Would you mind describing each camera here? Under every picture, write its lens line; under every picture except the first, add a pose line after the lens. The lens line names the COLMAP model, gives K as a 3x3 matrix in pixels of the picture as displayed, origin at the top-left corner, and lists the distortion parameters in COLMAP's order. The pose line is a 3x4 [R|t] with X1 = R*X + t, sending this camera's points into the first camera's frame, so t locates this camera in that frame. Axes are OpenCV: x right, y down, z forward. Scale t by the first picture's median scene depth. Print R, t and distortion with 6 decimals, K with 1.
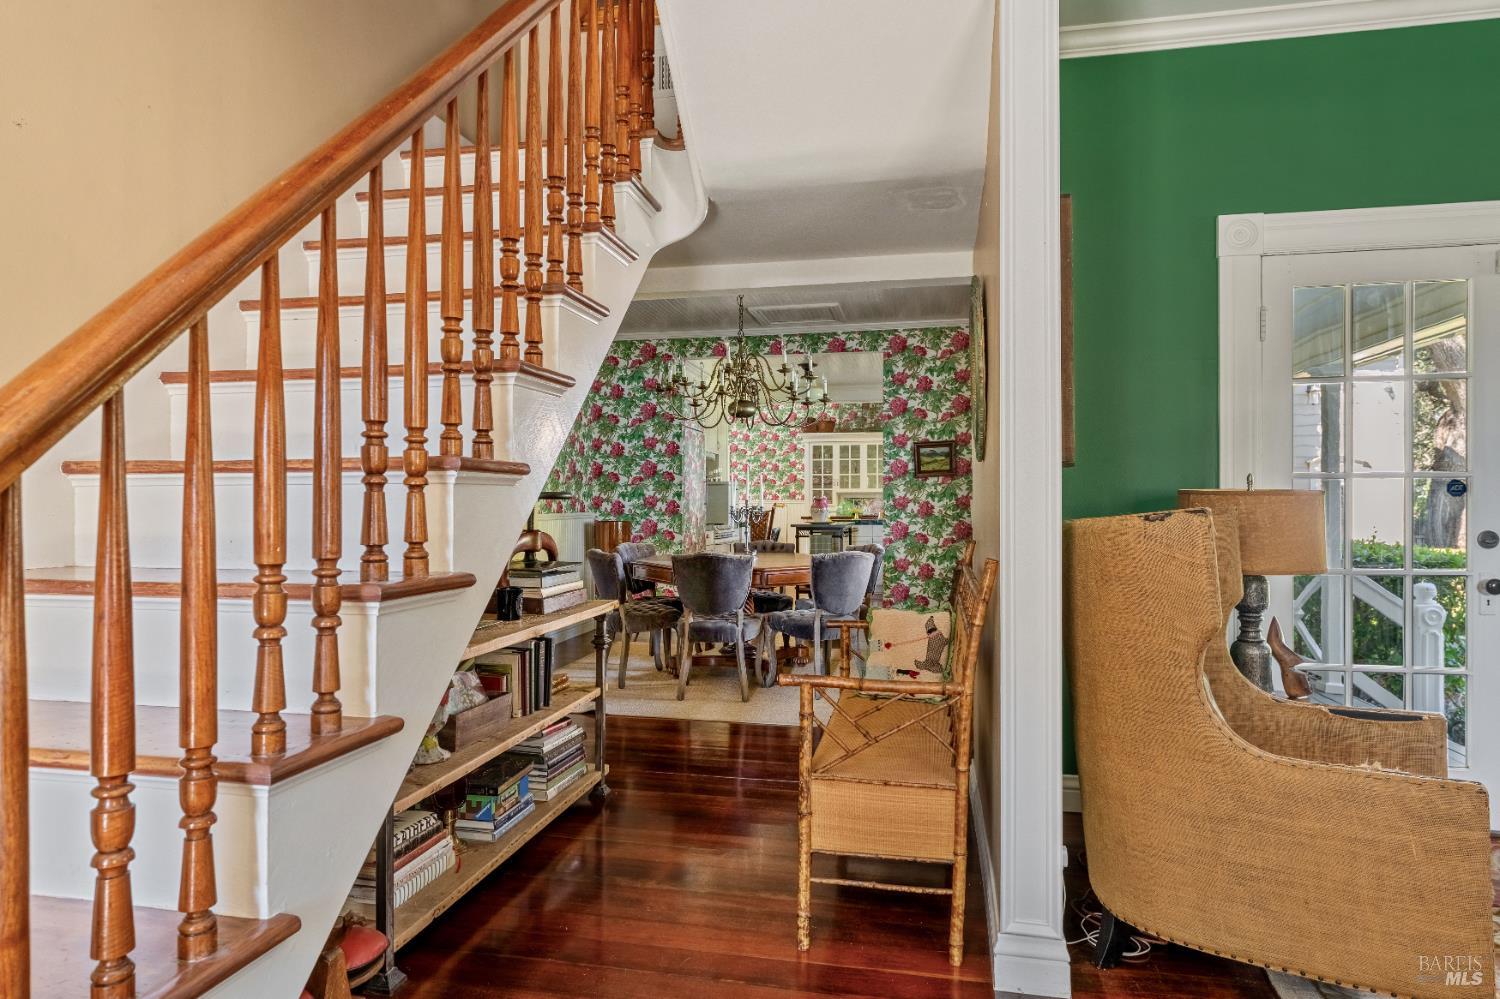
lens RADIAL K [[890.9, 0, 745.8], [0, 890.9, 502.4], [0, 0, 1]] dist [-0.003906, -0.000587]
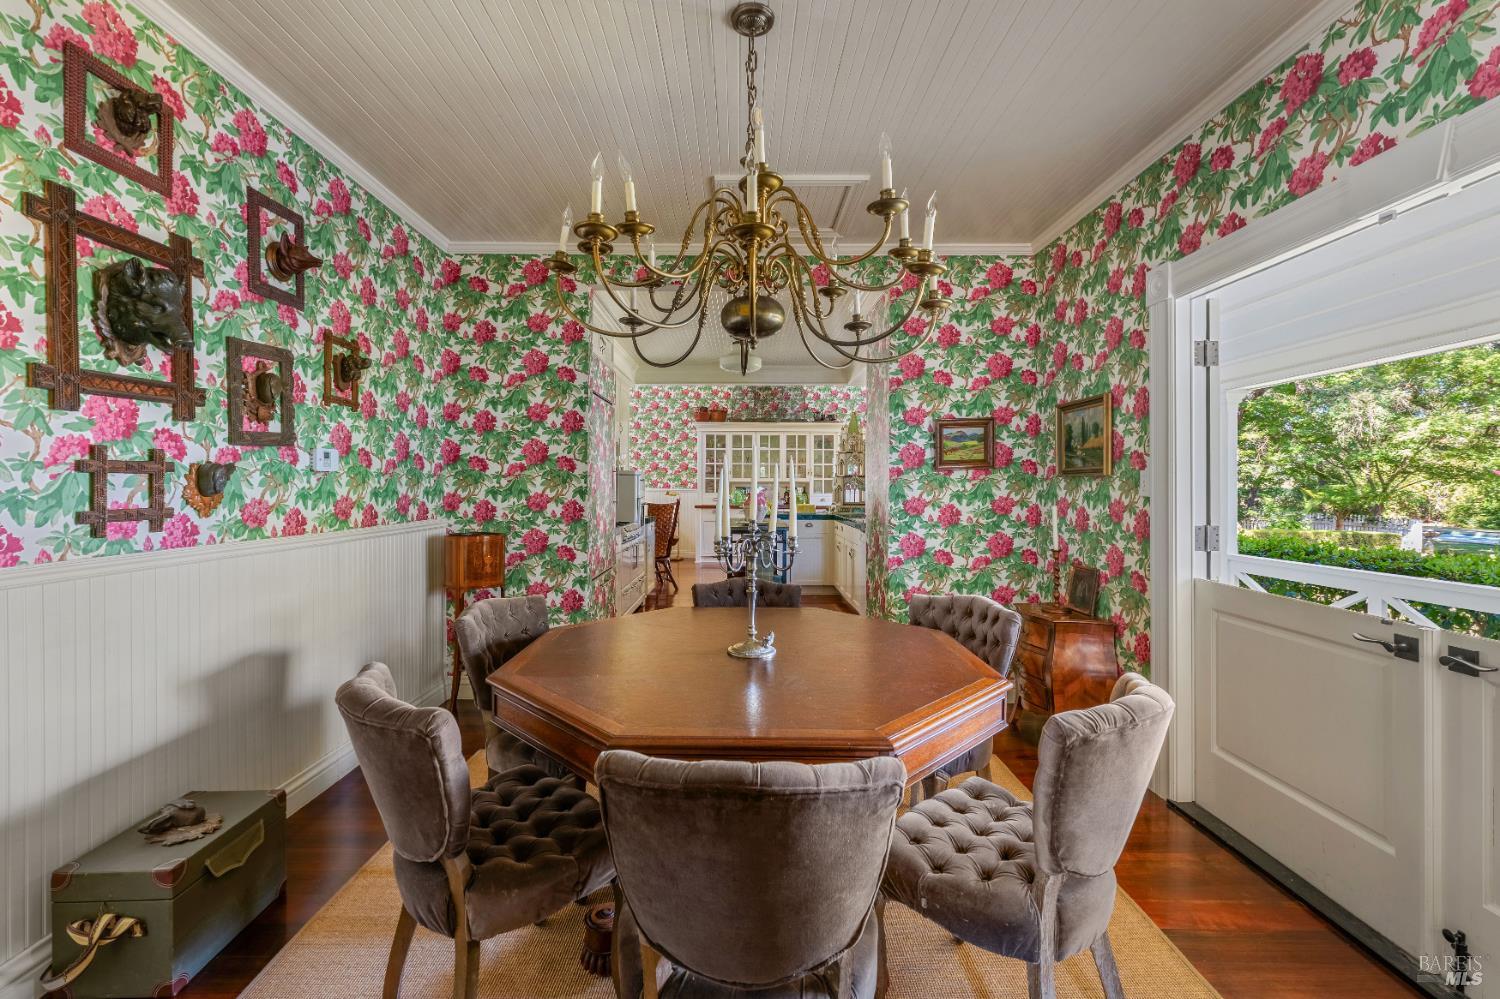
lens RADIAL K [[643.5, 0, 741.8], [0, 643.5, 484.5], [0, 0, 1]] dist [0.000375, 0.000468]
pose [[0.979694, 0.006236, 0.200401, -0.054558], [-0.006551, 0.999978, 0.000910, -0.015242], [-0.200391, -0.002205, 0.979714, 0.504058]]
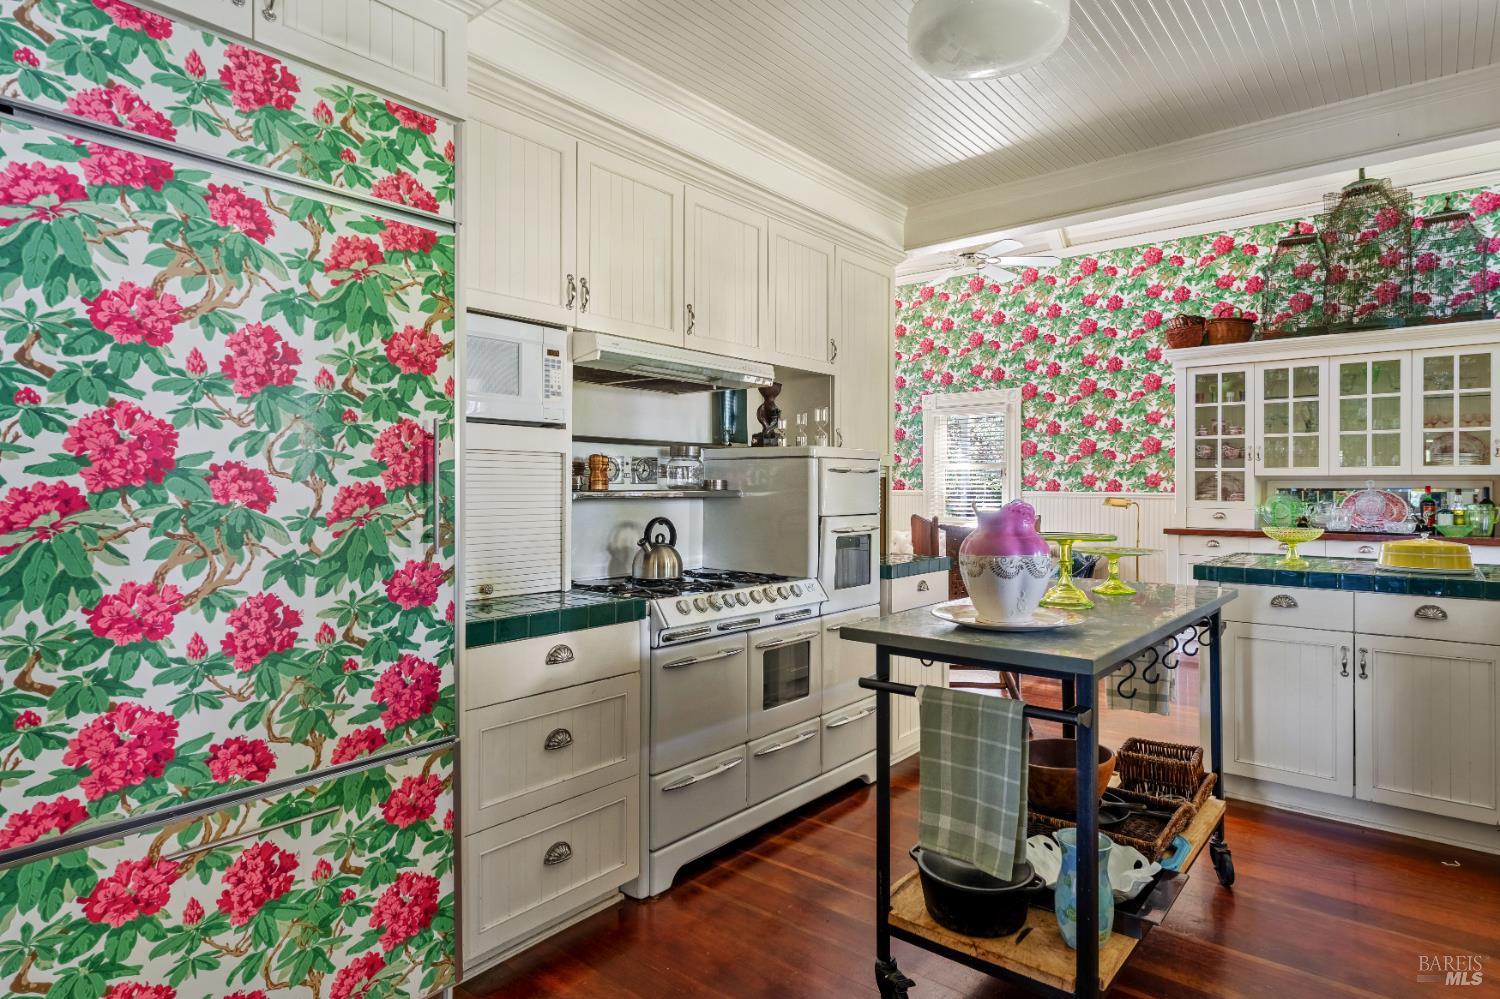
lens RADIAL K [[825.2, 0, 755.0], [0, 825.2, 487.7], [0, 0, 1]] dist [0.002275, -0.000898]
pose [[0.889317, -0.000457, -0.457290, 0.121969], [0.001989, 0.999994, 0.002867, -0.012624], [0.457286, -0.003459, 0.889313, 0.928185]]
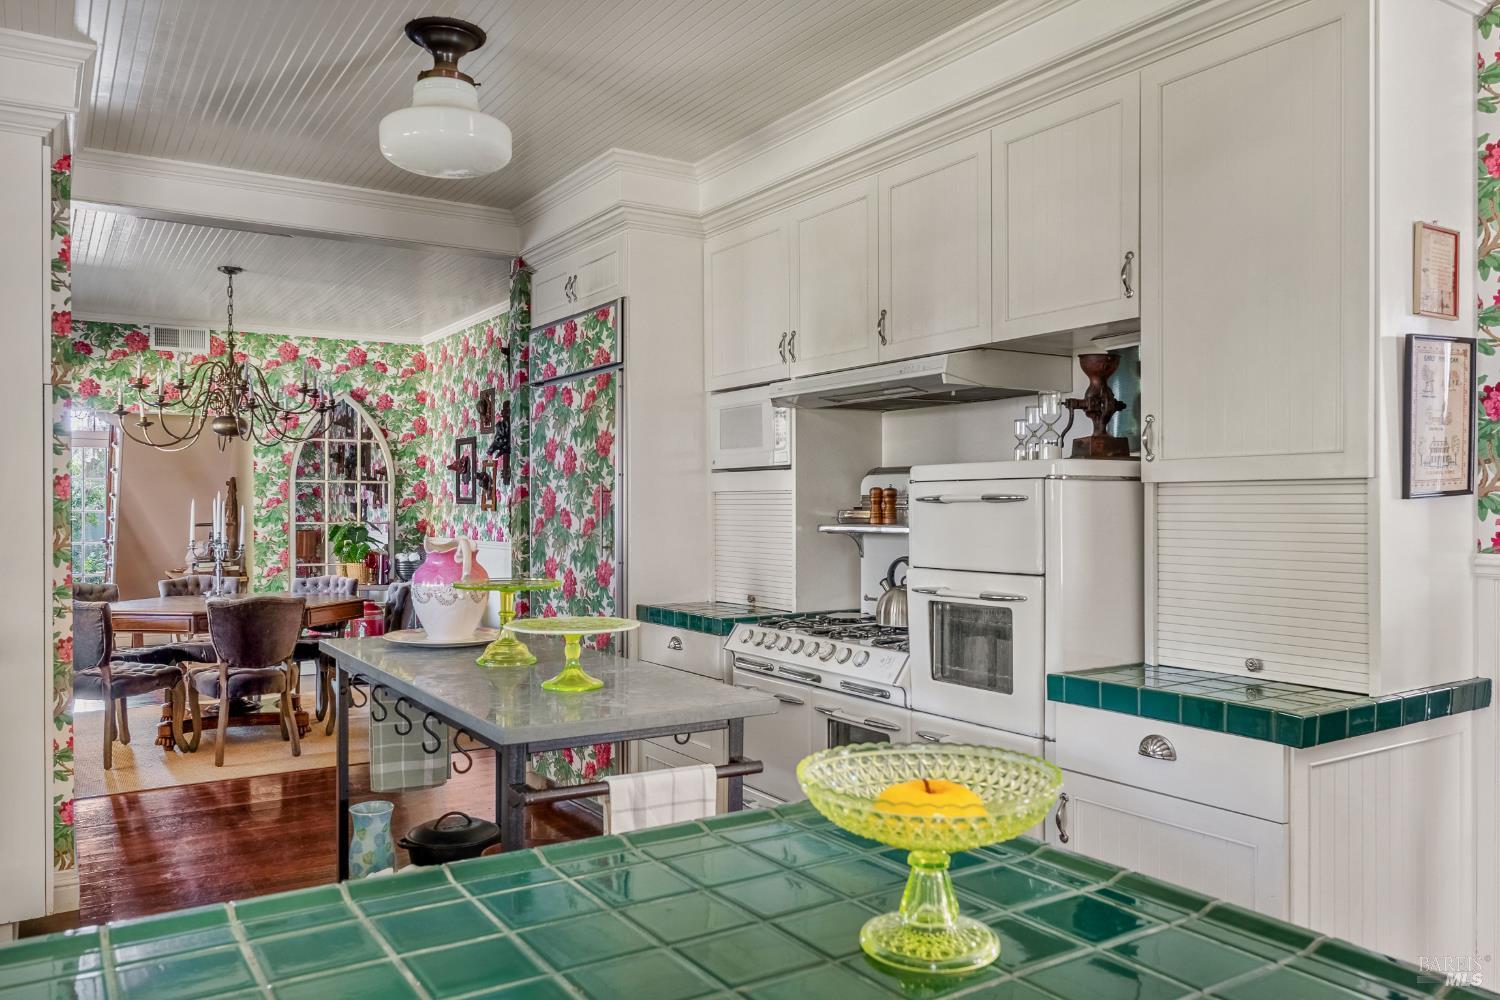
lens RADIAL K [[1111.2, 0, 748.1], [0, 1111.2, 507.5], [0, 0, 1]] dist [0.001056, -0.000119]
pose [[-0.705153, -0.002819, -0.709050, 0.254813], [0.000283, 0.999991, -0.004257, -0.015519], [0.709056, -0.003202, -0.705145, 1.452888]]
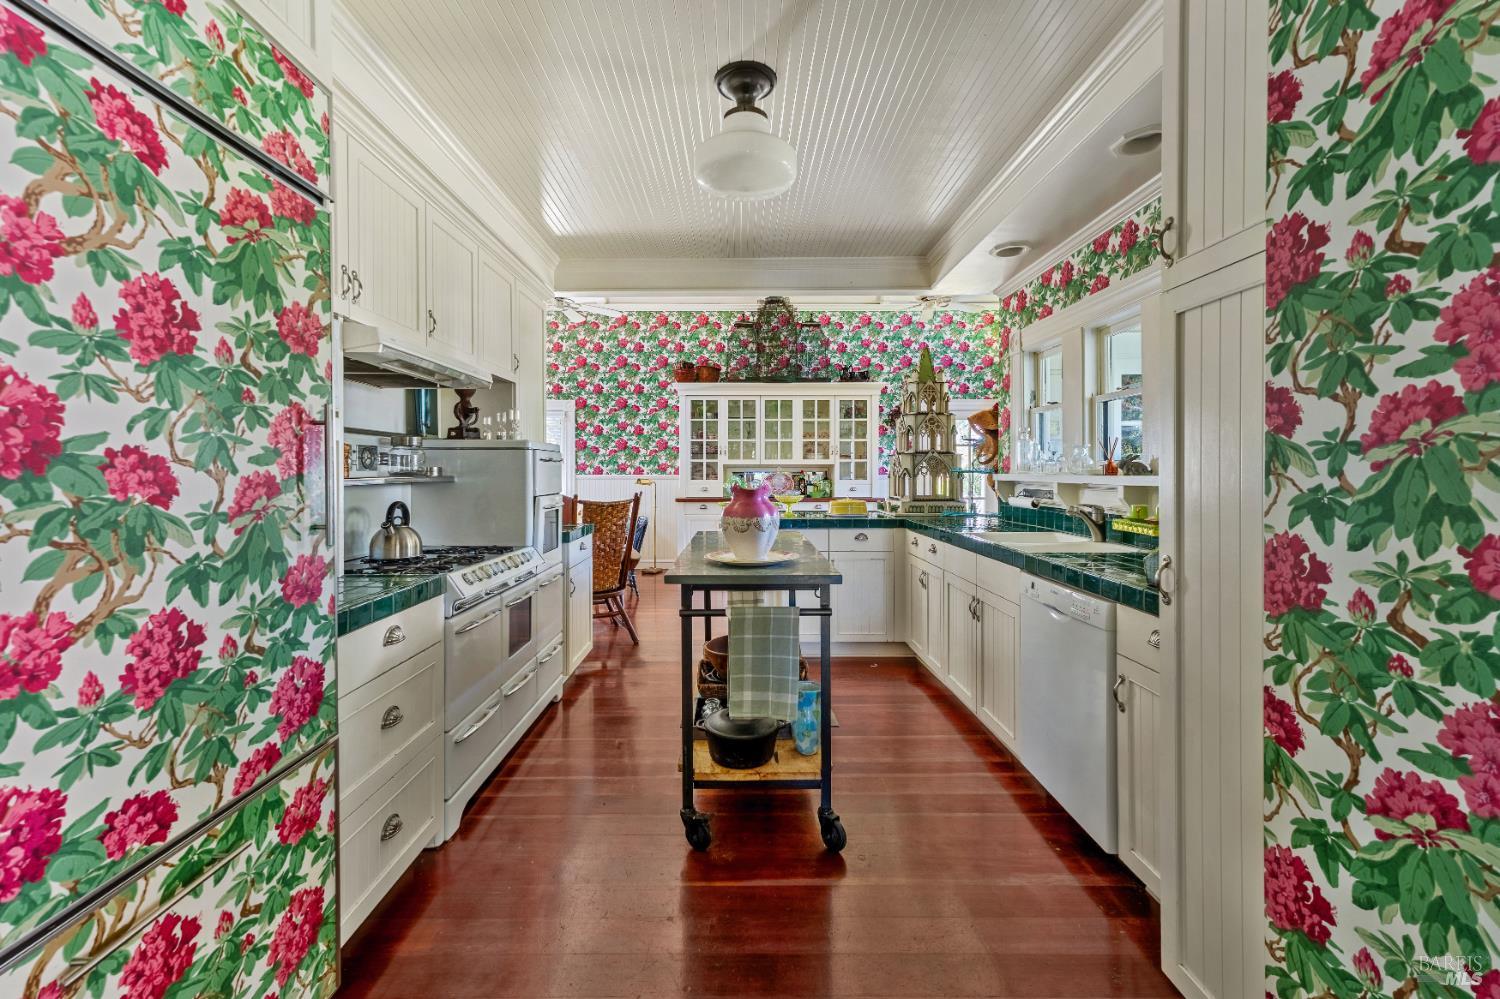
lens RADIAL K [[606.3, 0, 746.6], [0, 606.3, 476.7], [0, 0, 1]] dist [0.012951, -0.000298]
pose [[0.977166, -0.006147, 0.212387, 0.025514], [0.003510, 0.999912, 0.012790, -0.013608], [-0.212447, -0.011753, 0.977102, 0.912259]]
